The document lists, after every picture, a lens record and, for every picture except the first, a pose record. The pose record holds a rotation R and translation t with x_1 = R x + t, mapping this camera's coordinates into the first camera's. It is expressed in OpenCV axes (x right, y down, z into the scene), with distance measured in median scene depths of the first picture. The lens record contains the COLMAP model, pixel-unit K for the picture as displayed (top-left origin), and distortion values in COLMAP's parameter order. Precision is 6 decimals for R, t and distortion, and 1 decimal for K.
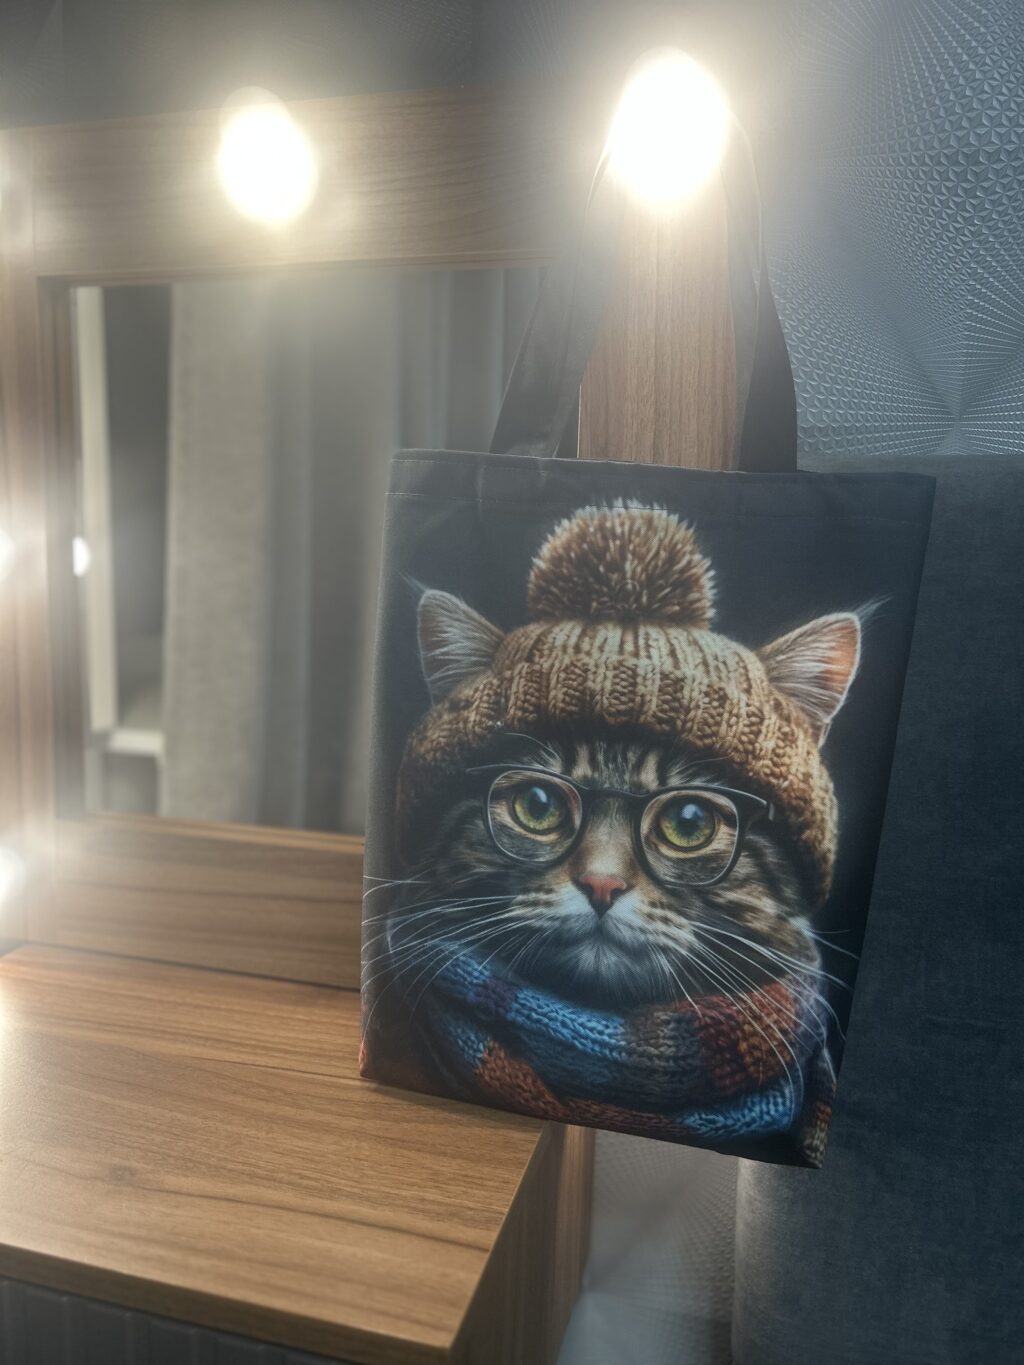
lens RADIAL K [[1038.5, 0, 505.4], [0, 1038.5, 686.8], [0, 0, 1]] dist [0.050773, -0.061679]
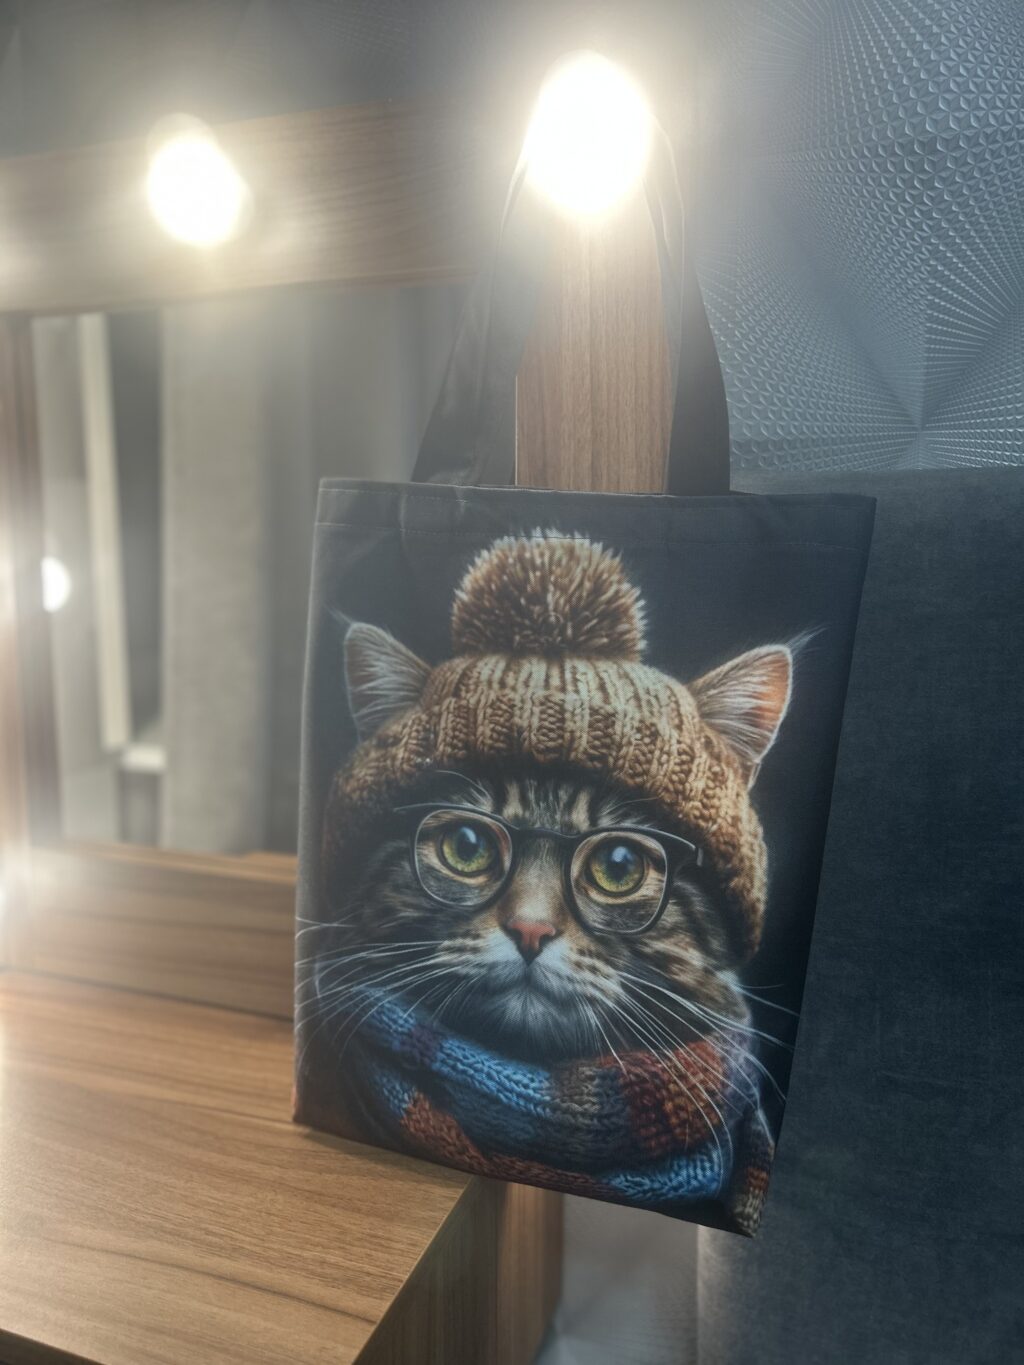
lens RADIAL K [[1038.5, 0, 502.7], [0, 1038.5, 685.8], [0, 0, 1]] dist [0.050773, -0.061679]
pose [[0.996299, -0.011570, -0.085175, 0.151616], [0.012197, 0.999902, 0.006837, -0.041500], [0.085088, -0.007850, 0.996343, 0.045007]]
